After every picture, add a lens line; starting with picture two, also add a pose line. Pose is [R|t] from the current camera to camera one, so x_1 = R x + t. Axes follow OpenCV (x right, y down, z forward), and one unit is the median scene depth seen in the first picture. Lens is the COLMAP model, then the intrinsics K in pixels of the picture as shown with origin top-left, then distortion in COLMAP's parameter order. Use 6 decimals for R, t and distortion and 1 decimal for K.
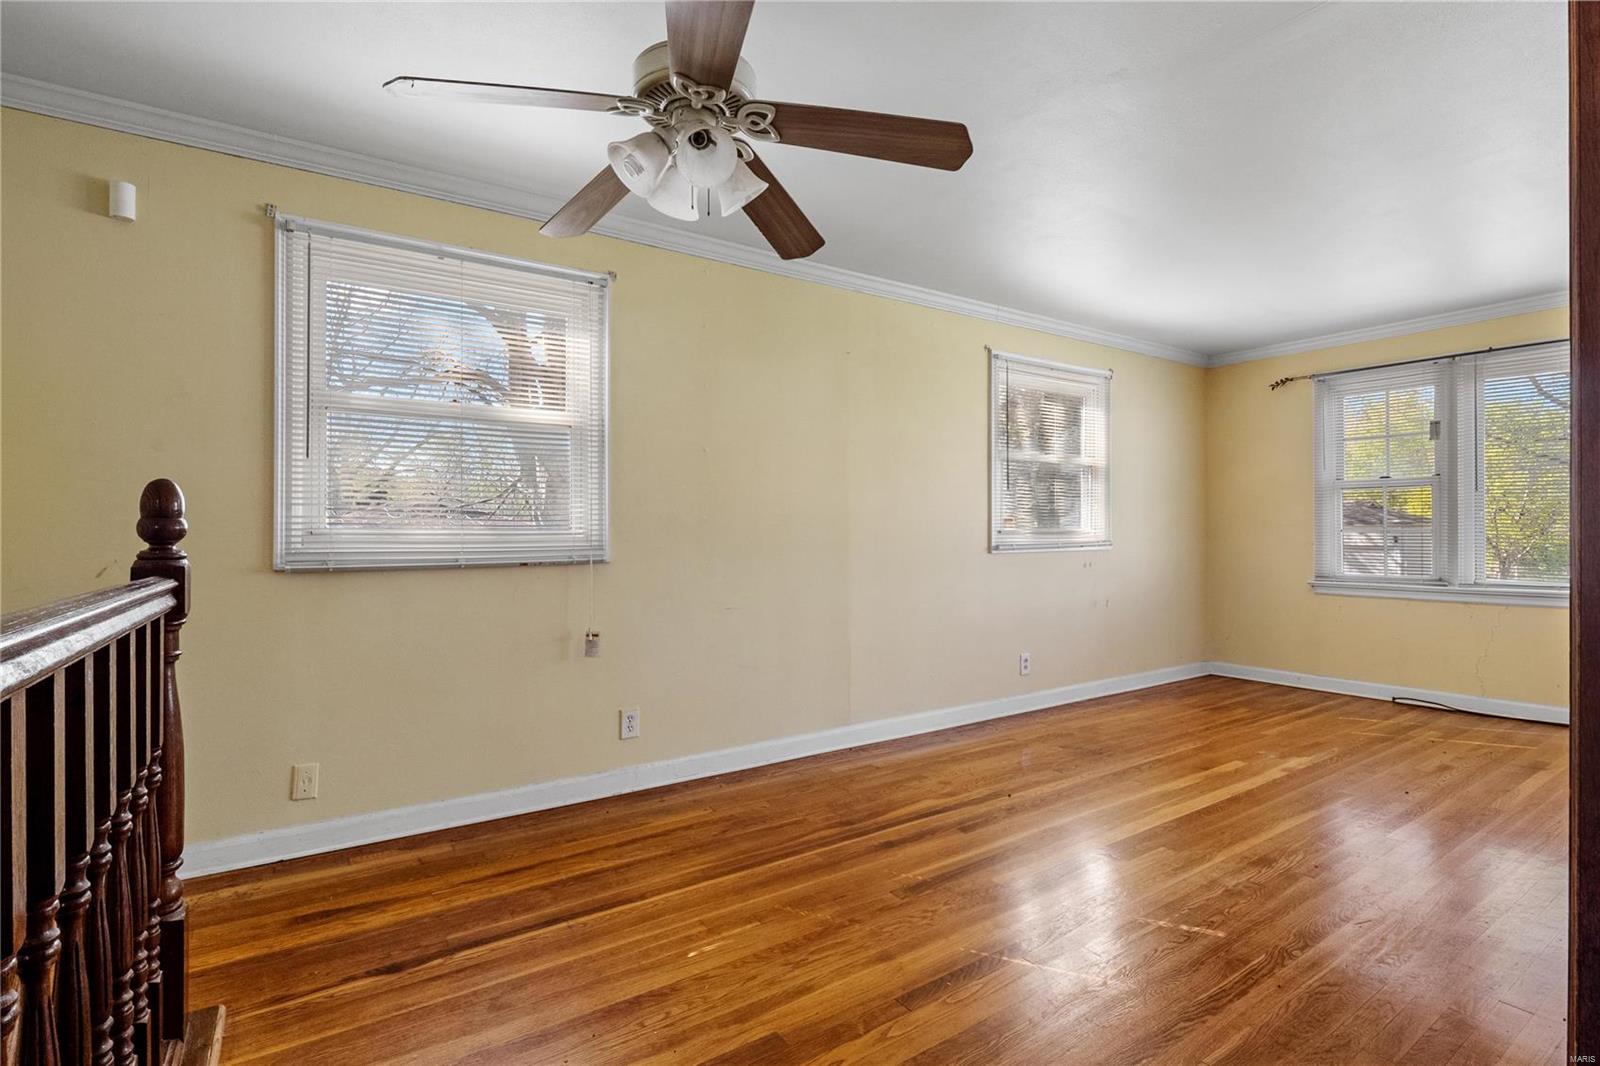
lens RADIAL K [[751.2, 0, 798.9], [0, 751.2, 524.2], [0, 0, 1]] dist [-0.017644, -0.000544]
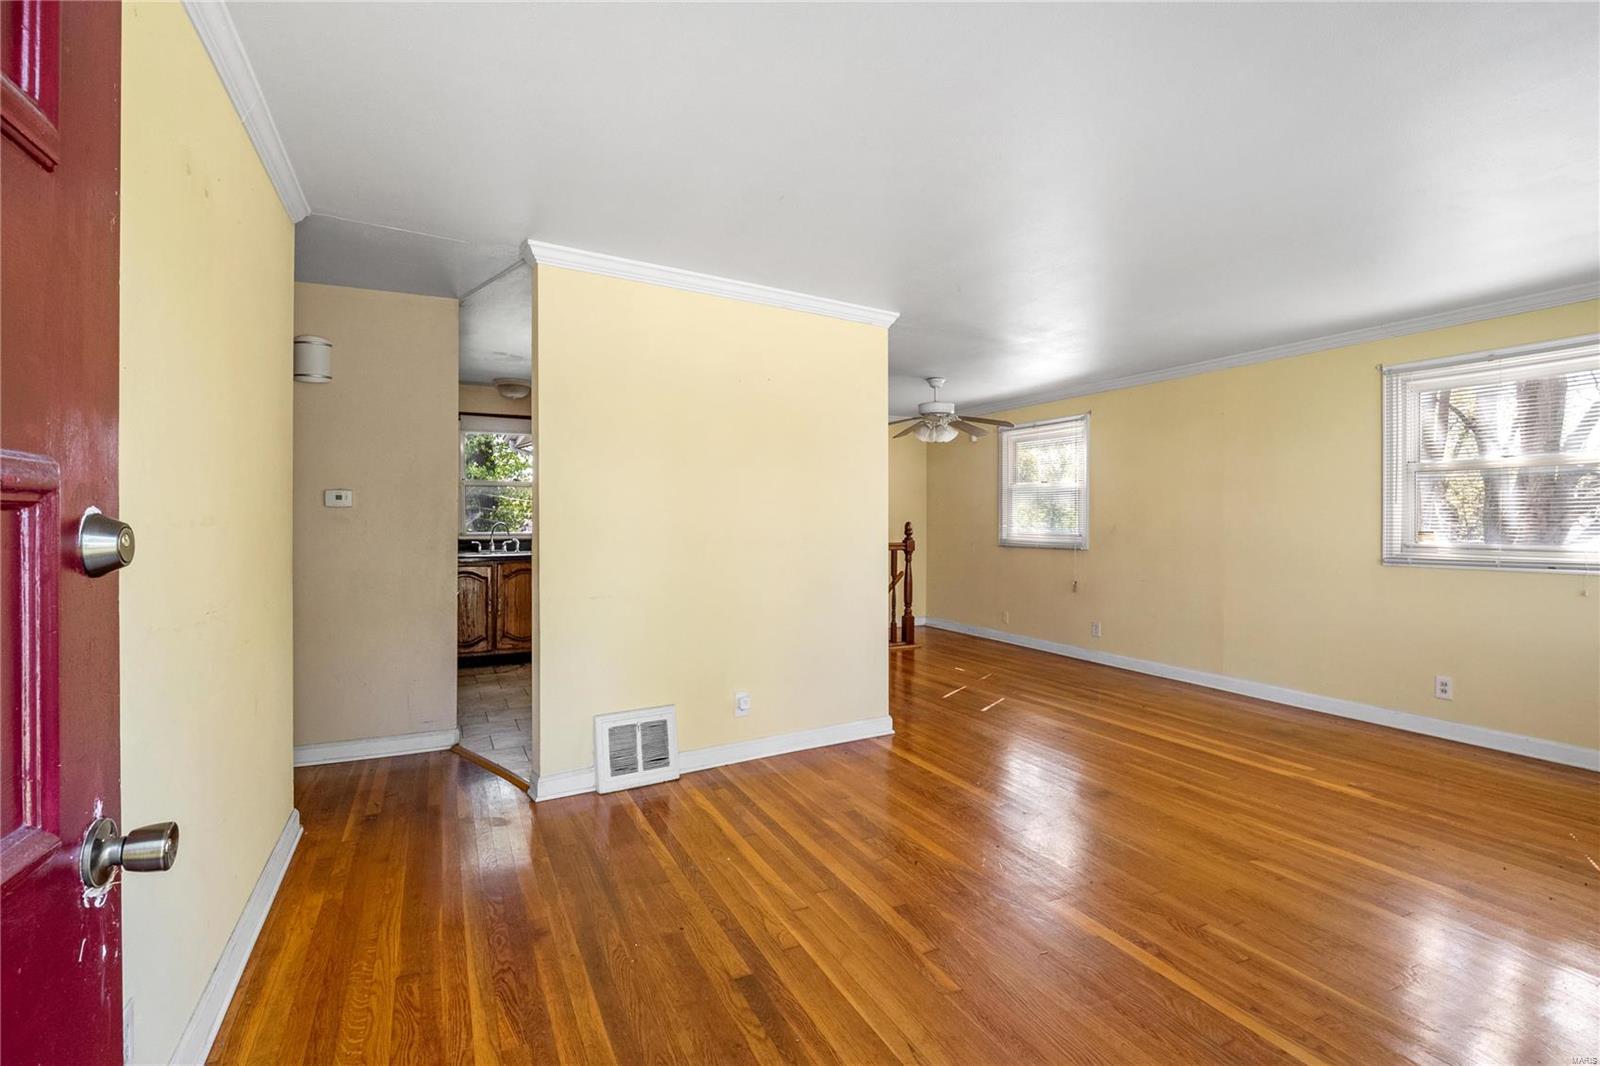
lens RADIAL K [[751.2, 0, 798.9], [0, 751.2, 524.2], [0, 0, 1]] dist [-0.017644, -0.000544]
pose [[-0.135259, 0.004899, -0.990798, 2.360051], [0.004062, 0.999982, 0.004390, -0.042835], [0.990802, -0.003431, -0.135277, 0.592491]]
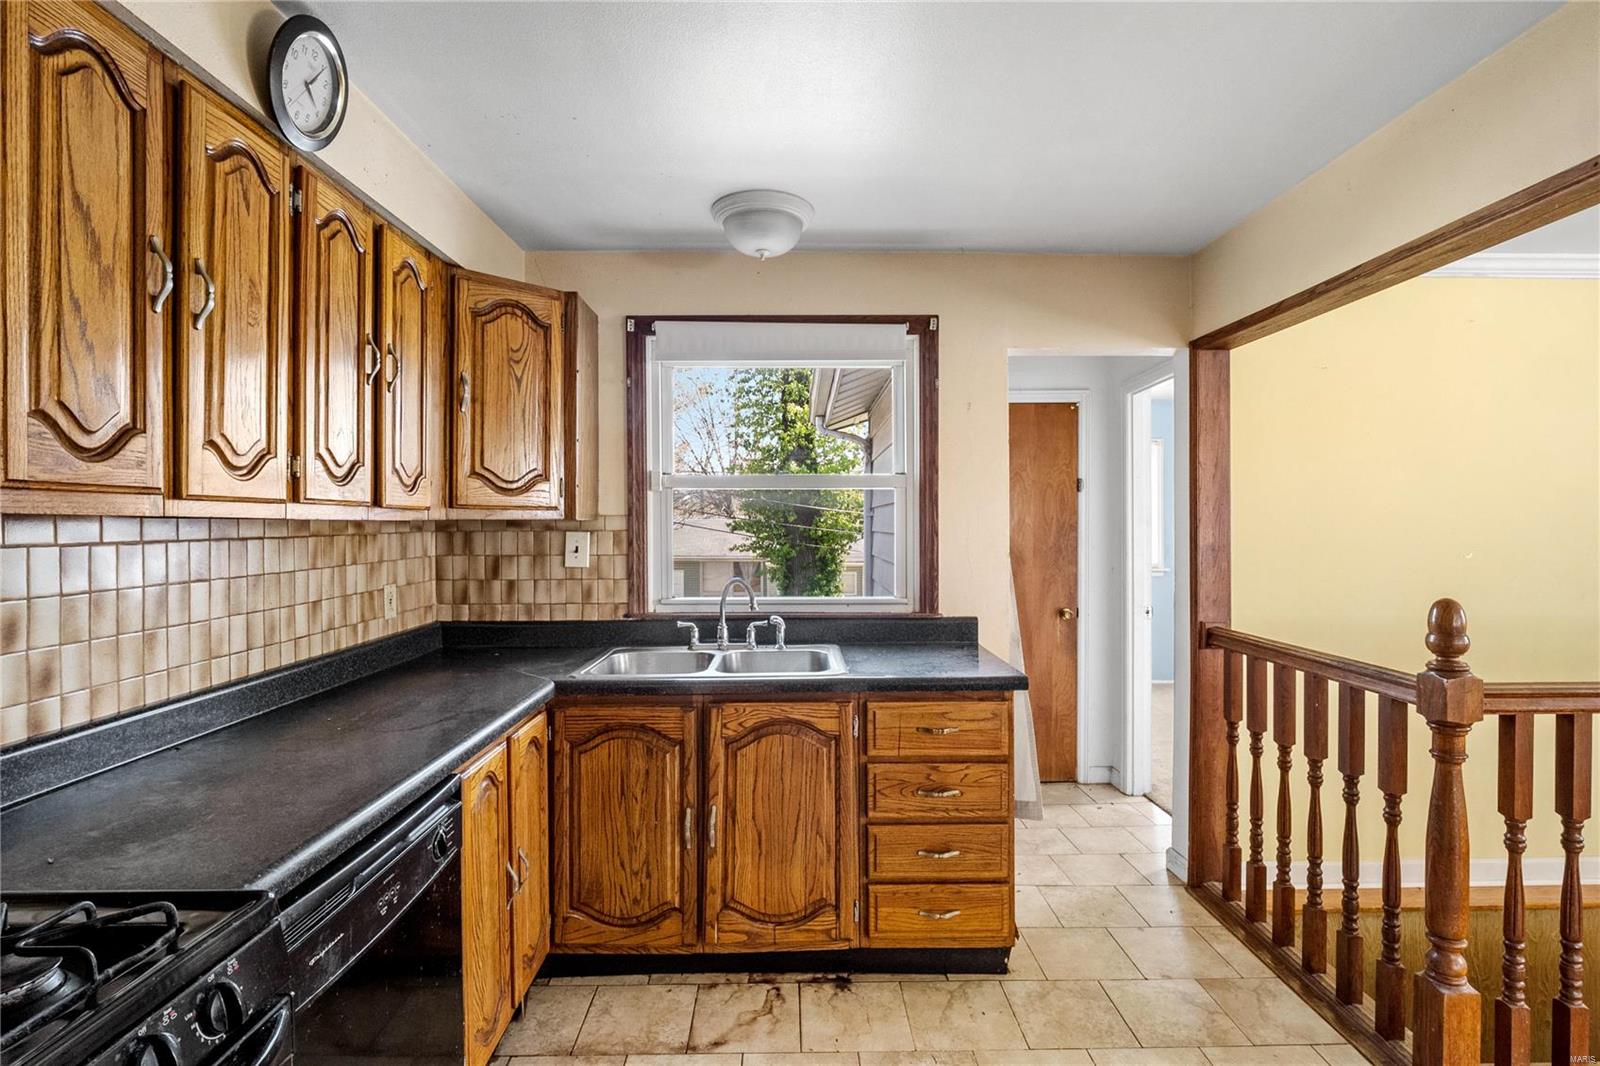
lens RADIAL K [[751.2, 0, 798.9], [0, 751.2, 524.2], [0, 0, 1]] dist [-0.017644, -0.000544]
pose [[-0.545989, 0.002449, -0.837789, 0.780741], [0.005851, 0.999982, -0.000890, -0.111061], [0.837772, -0.005388, -0.545993, -0.133610]]
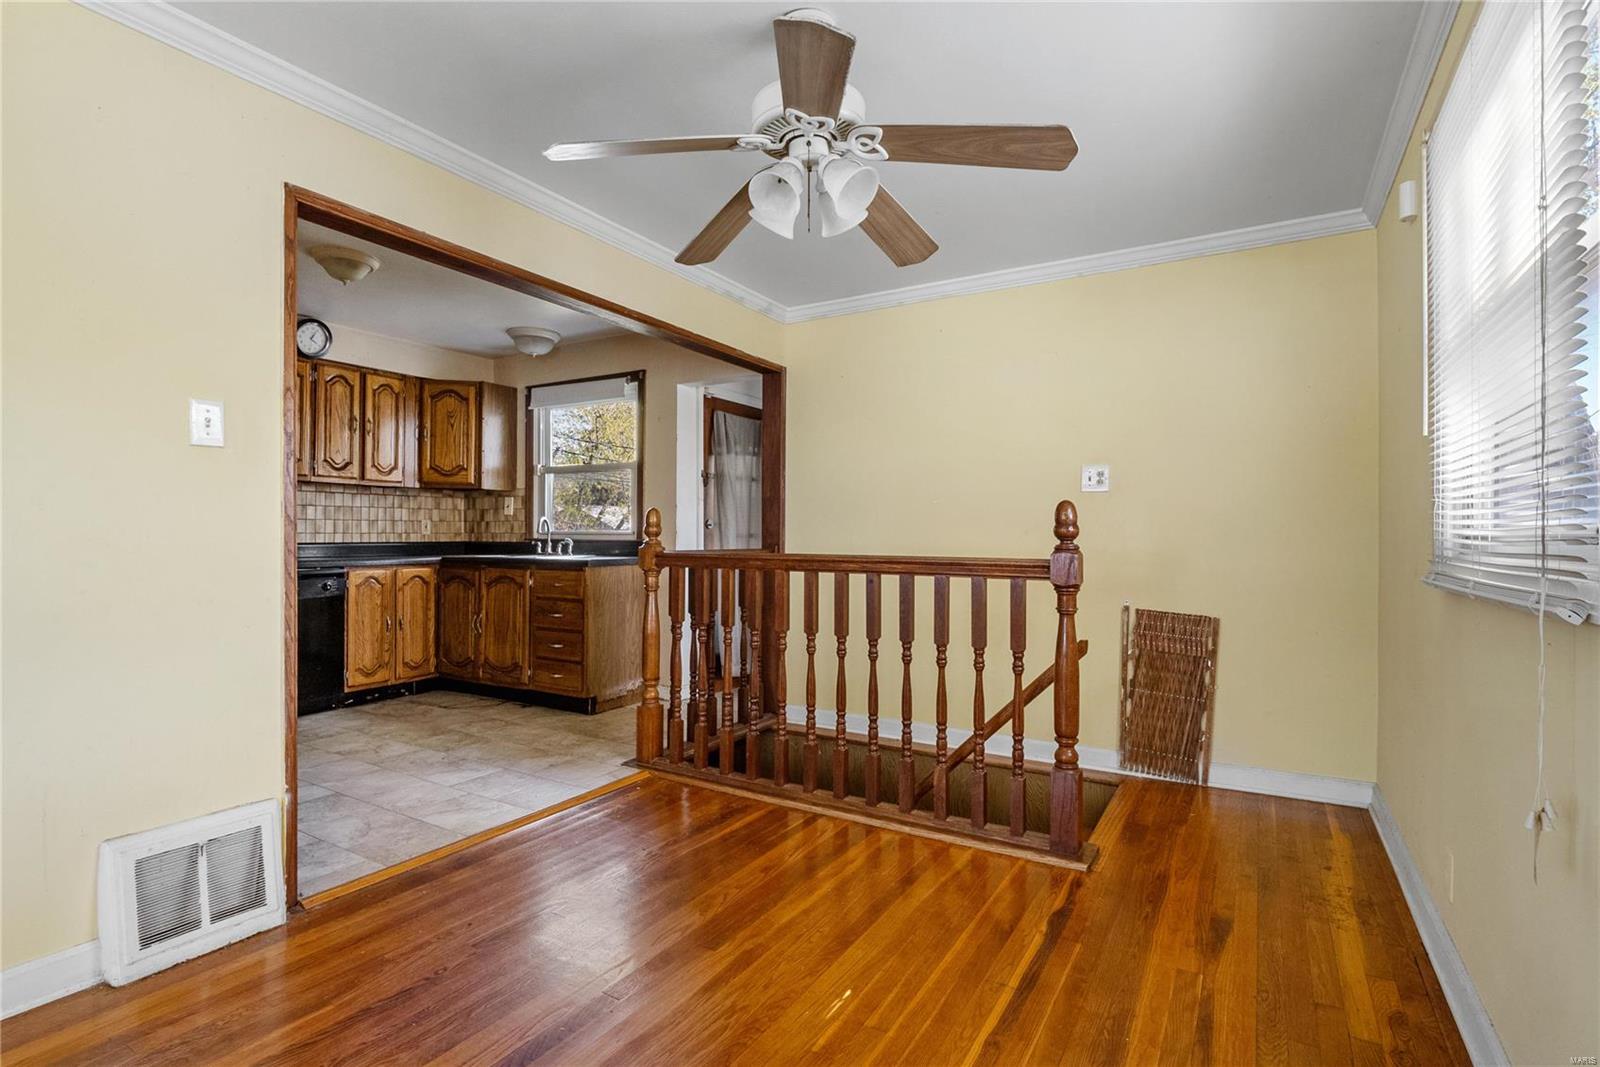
lens RADIAL K [[774.1, 0, 800.0], [0, 774.1, 533.5], [0, 0, 1]] dist [-0.003688, -0.000839]
pose [[-0.903173, -0.008464, -0.429193, 0.242372], [-0.005494, 0.999952, -0.008158, 0.016176], [0.429241, -0.005010, -0.903176, 1.384618]]
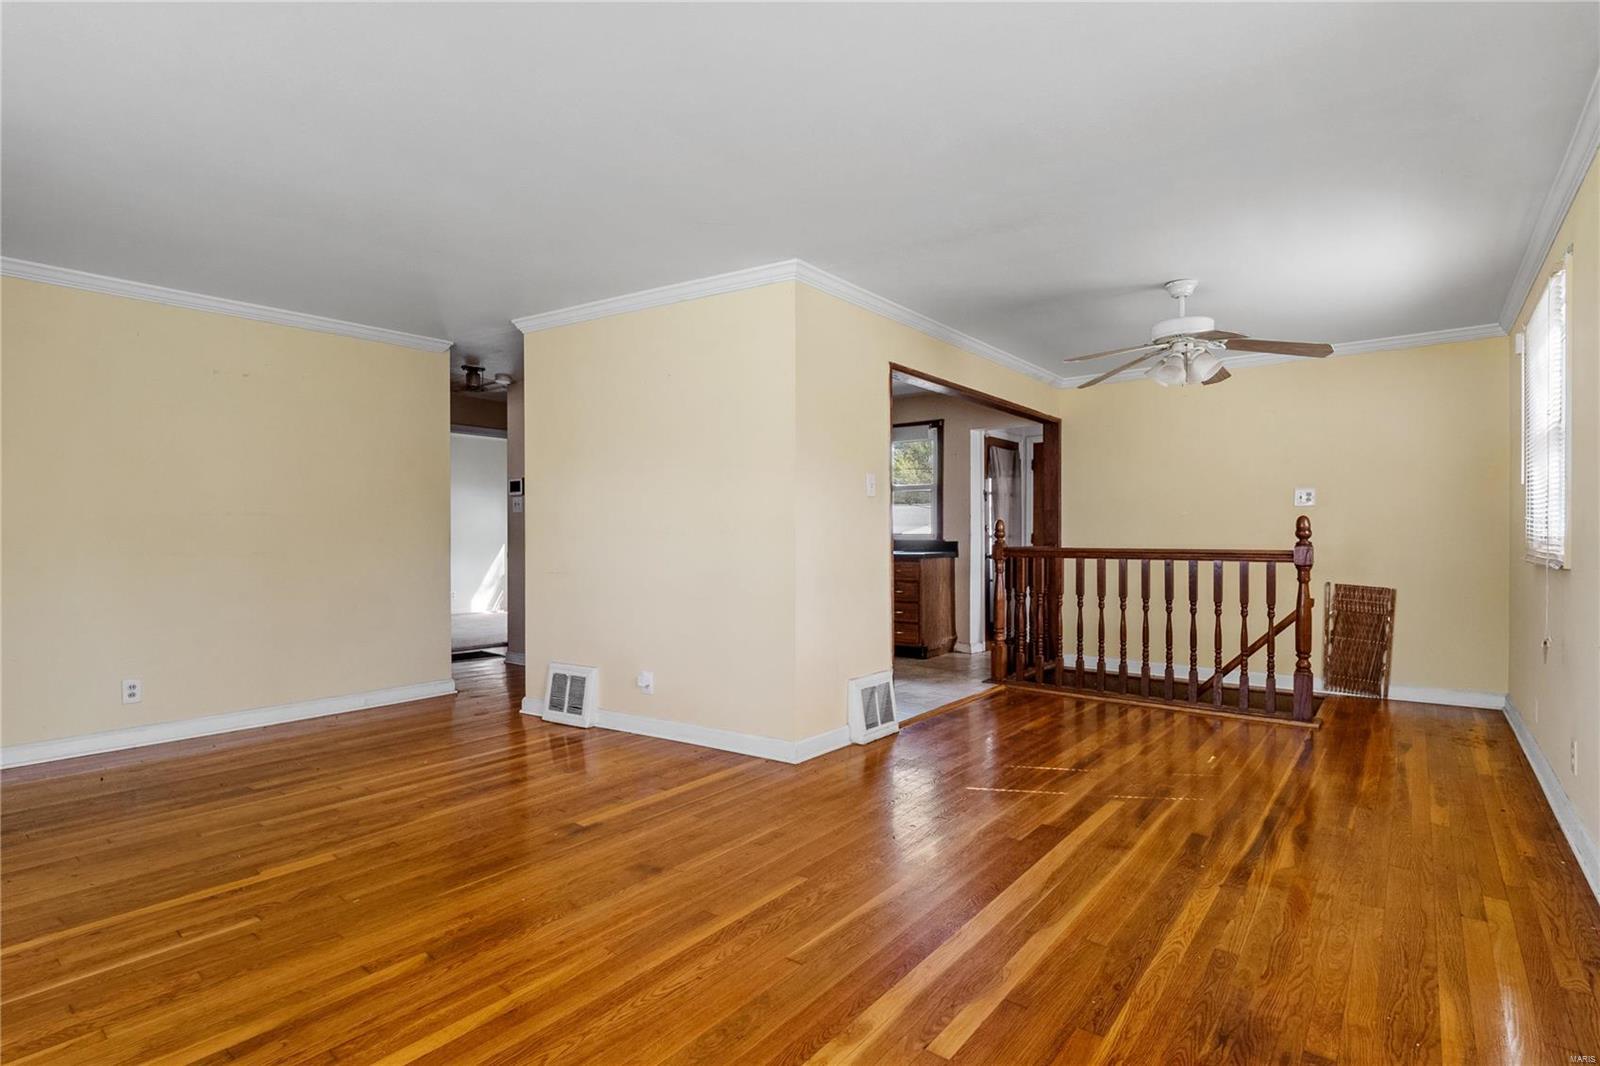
lens RADIAL K [[785.0, 0, 788.7], [0, 785.0, 540.1], [0, 0, 1]] dist [-0.005523, -0.001146]
pose [[-0.953770, 0.001308, -0.300533, 1.128975], [0.000478, 0.999996, 0.002834, 0.011785], [0.300536, 0.002559, -0.953767, 1.952842]]
